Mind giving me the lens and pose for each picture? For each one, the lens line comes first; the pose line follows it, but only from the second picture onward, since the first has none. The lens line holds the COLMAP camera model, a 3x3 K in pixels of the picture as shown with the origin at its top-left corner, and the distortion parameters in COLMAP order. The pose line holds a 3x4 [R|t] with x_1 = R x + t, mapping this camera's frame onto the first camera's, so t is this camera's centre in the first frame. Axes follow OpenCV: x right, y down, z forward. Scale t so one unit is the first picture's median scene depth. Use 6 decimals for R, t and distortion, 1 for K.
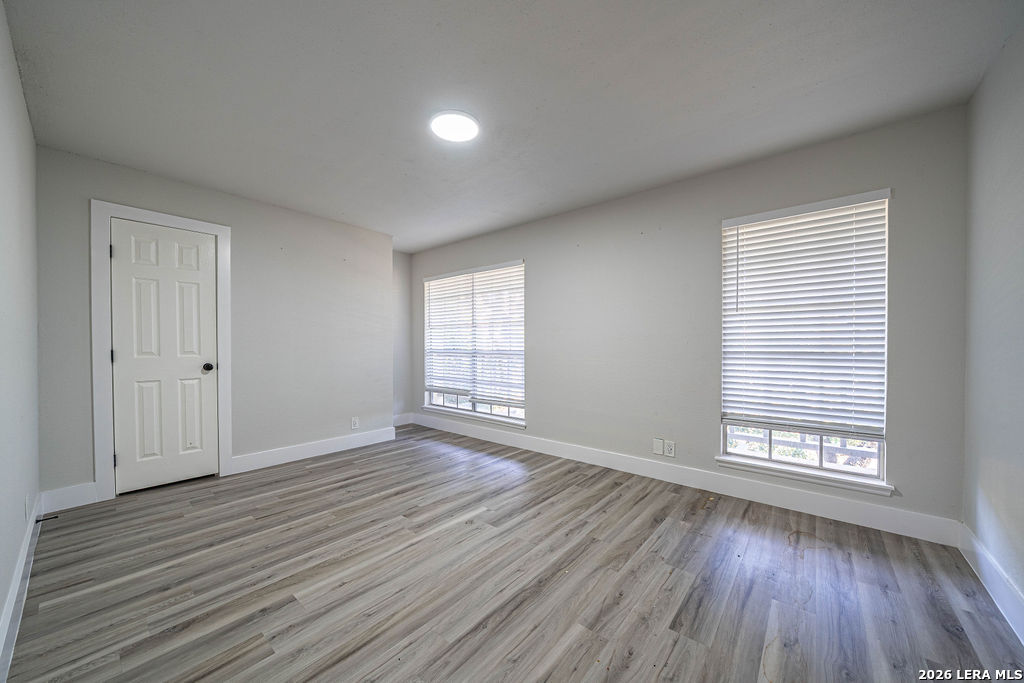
lens RADIAL K [[370.1, 0, 504.5], [0, 370.1, 349.8], [0, 0, 1]] dist [-0.000821, -0.000091]
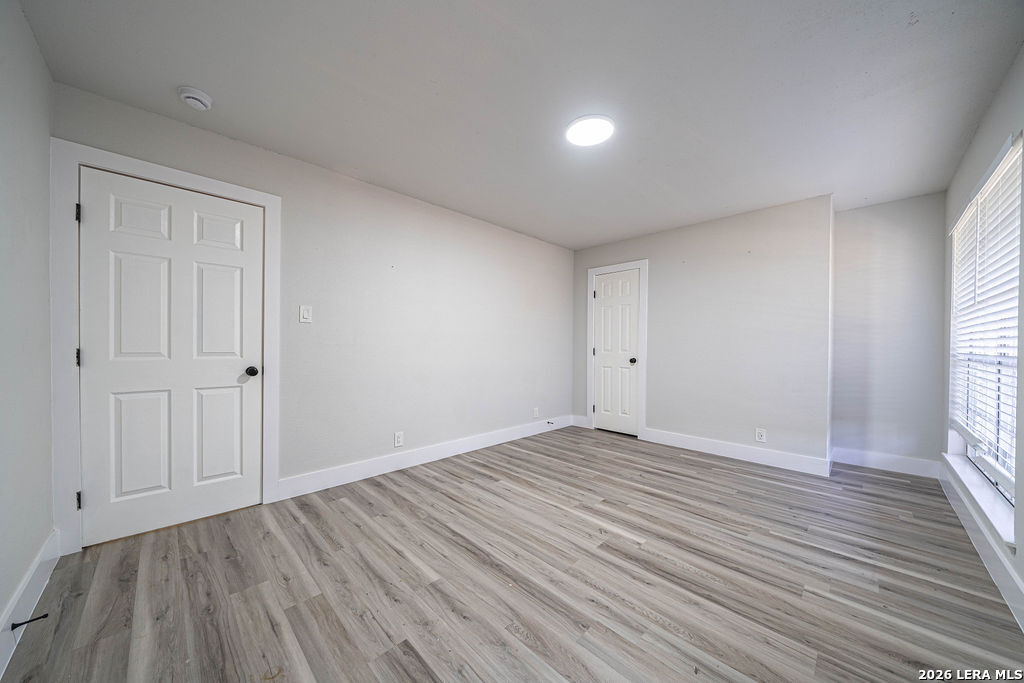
lens RADIAL K [[351.7, 0, 506.9], [0, 351.7, 349.3], [0, 0, 1]] dist [-0.003273, -0.000103]
pose [[-0.091371, 0.007425, -0.995789, 0.822217], [-0.016268, 0.999828, 0.008947, -0.004198], [0.995684, 0.017017, -0.091234, 0.830061]]
